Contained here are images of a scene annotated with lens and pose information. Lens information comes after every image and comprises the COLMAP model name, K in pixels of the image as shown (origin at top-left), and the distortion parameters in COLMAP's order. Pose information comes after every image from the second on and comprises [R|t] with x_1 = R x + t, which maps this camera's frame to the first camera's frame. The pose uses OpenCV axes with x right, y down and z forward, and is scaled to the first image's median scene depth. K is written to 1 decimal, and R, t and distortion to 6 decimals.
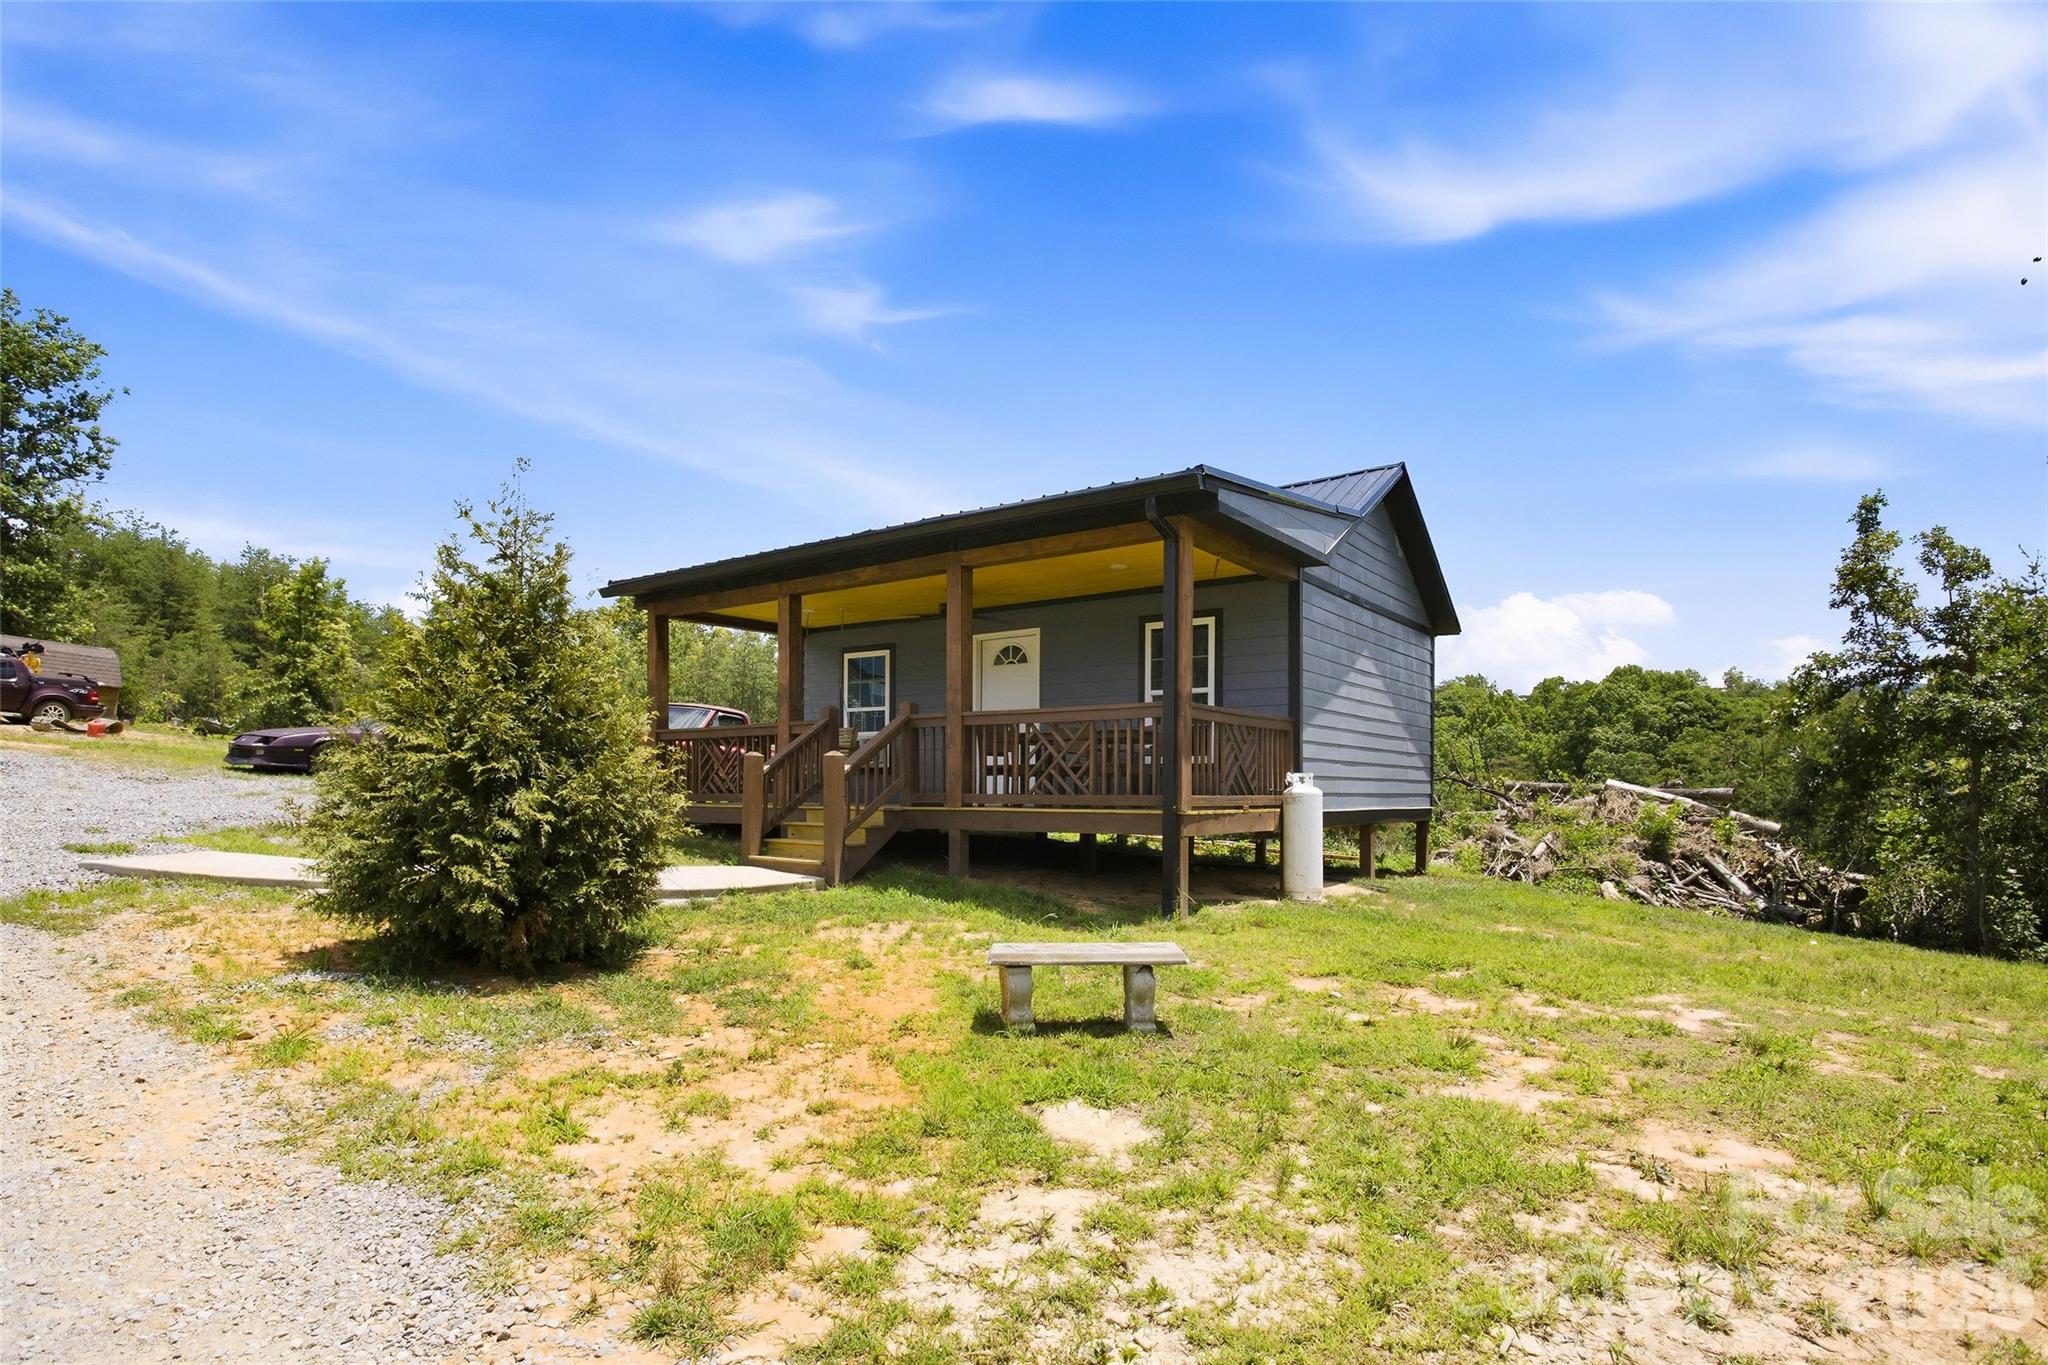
lens RADIAL K [[1040.6, 0, 1024.8], [0, 1040.6, 632.6], [0, 0, 1]] dist [-0.002013, 0.001037]
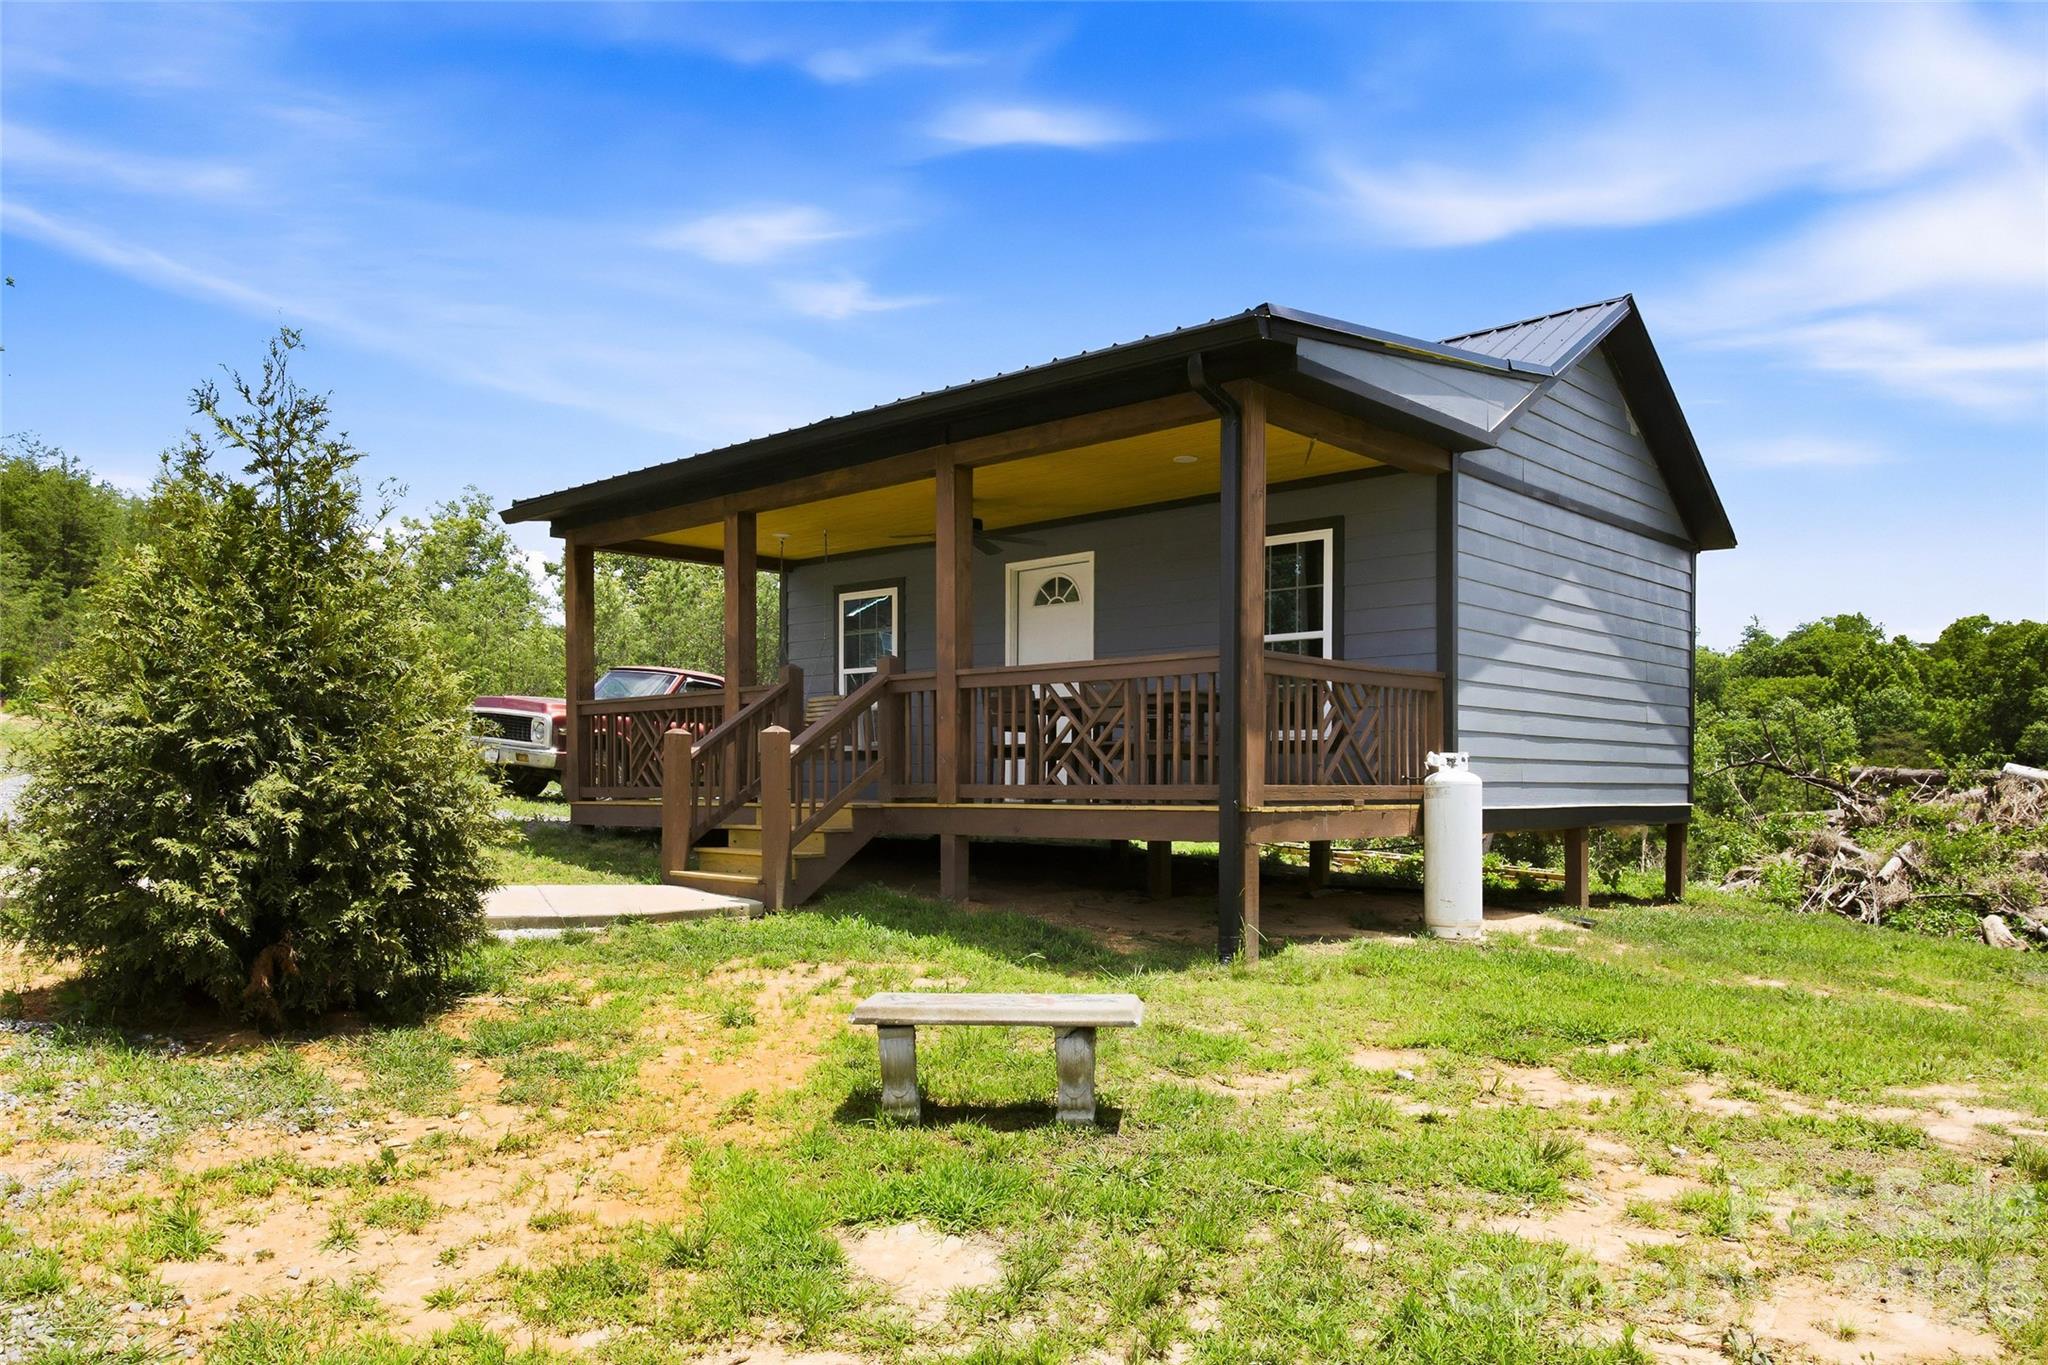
lens RADIAL K [[1439.2, 0, 1024.8], [0, 1439.2, 594.4], [0, 0, 1]] dist [0.007585, -0.009750]
pose [[0.993576, -0.018874, -0.111586, 0.114119], [0.020906, 0.999636, 0.017068, 0.010701], [0.111223, -0.019291, 0.993608, 0.035204]]
